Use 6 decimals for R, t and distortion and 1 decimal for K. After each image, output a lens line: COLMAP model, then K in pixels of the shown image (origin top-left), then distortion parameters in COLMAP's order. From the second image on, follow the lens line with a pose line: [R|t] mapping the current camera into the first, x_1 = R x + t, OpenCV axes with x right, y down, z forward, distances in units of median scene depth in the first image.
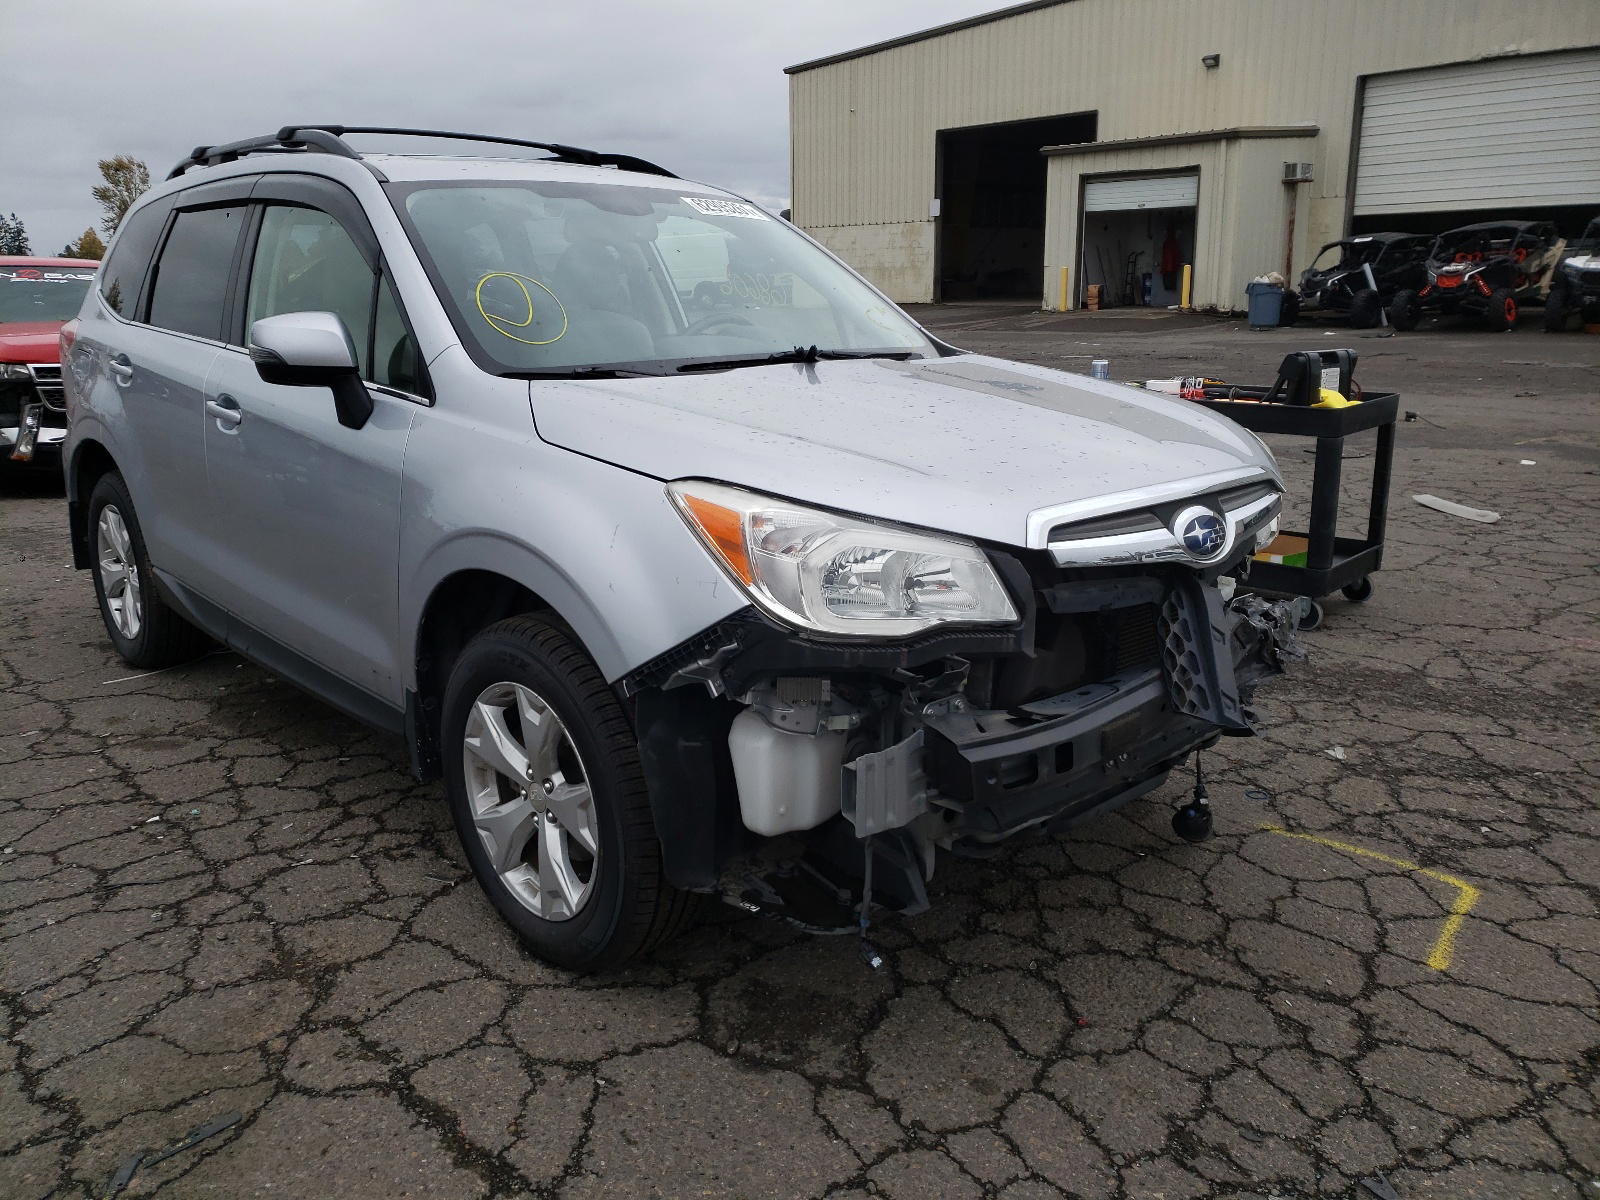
lens RADIAL K [[1214.1, 0, 787.2], [0, 1214.1, 564.3], [0, 0, 1]] dist [-0.006372, 0.036642]
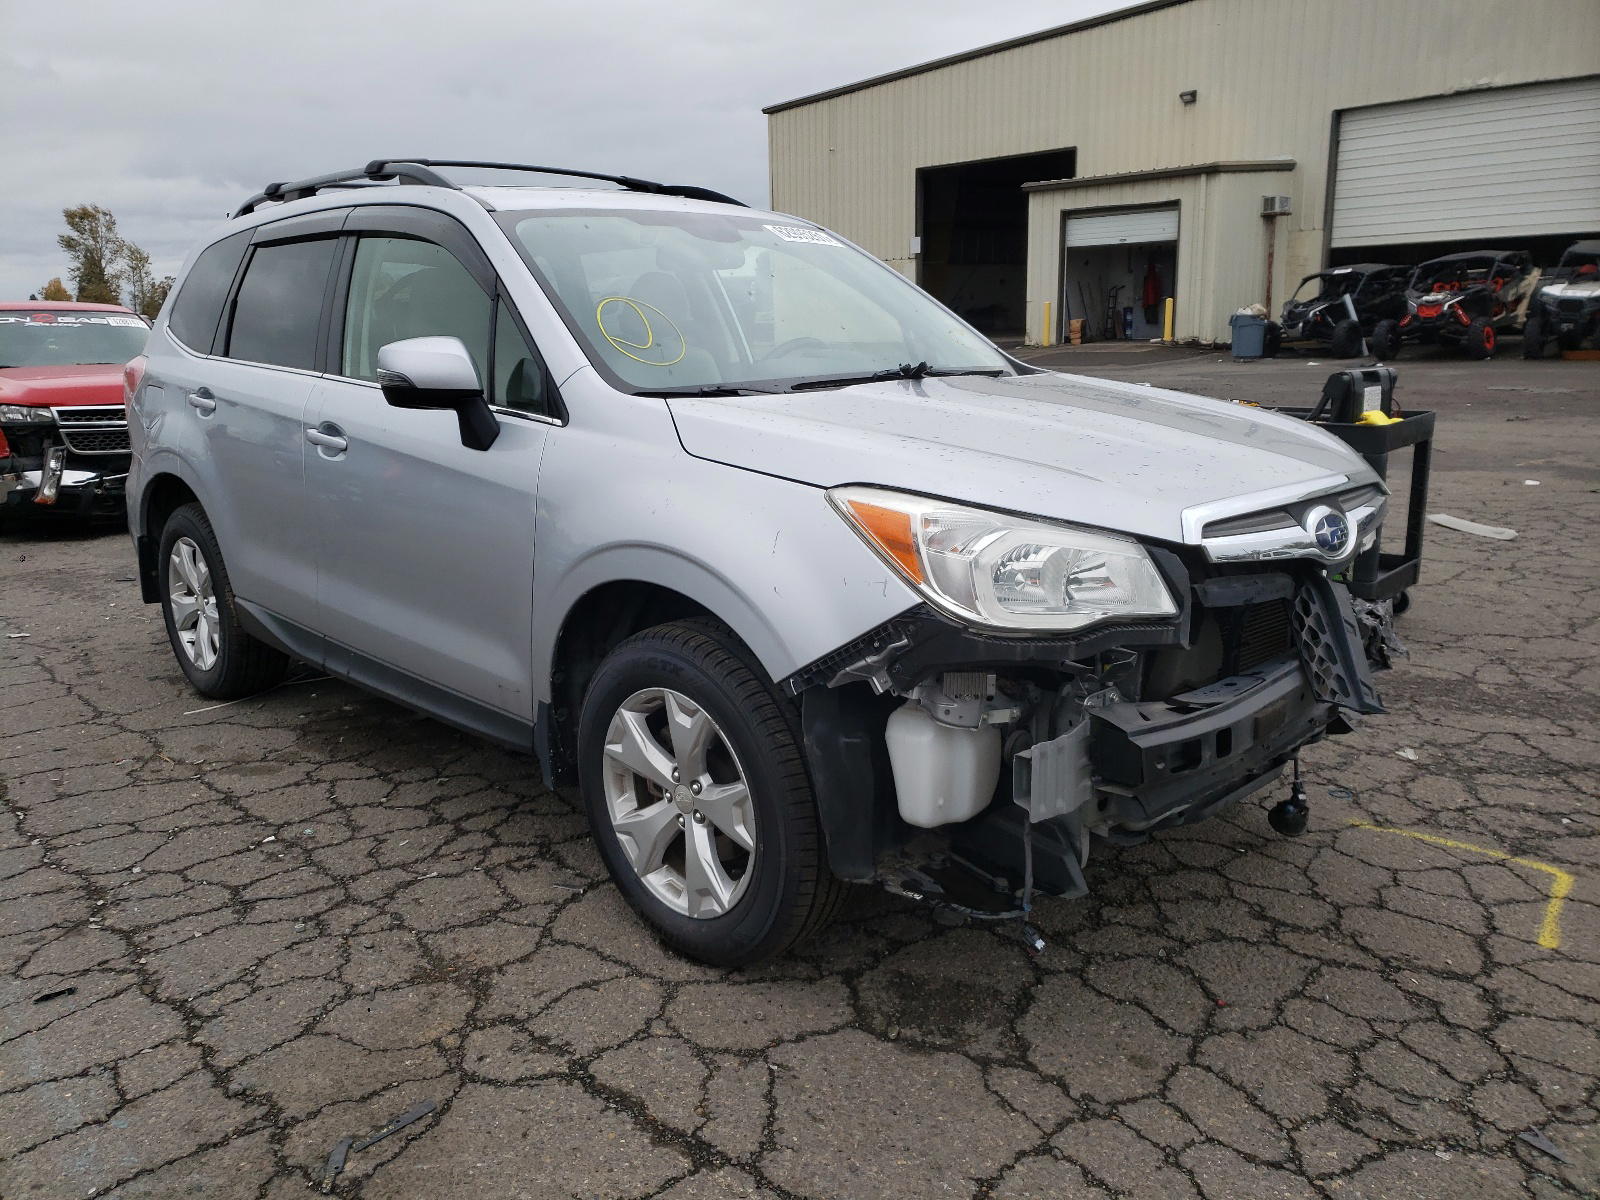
lens RADIAL K [[1210.9, 0, 795.1], [0, 1210.9, 598.4], [0, 0, 1]] dist [-0.003074, 0.029653]
pose [[0.999664, -0.017296, 0.019313, -0.122572], [0.017364, 0.999844, -0.003364, 0.024125], [-0.019252, 0.003698, 0.999808, -0.031212]]
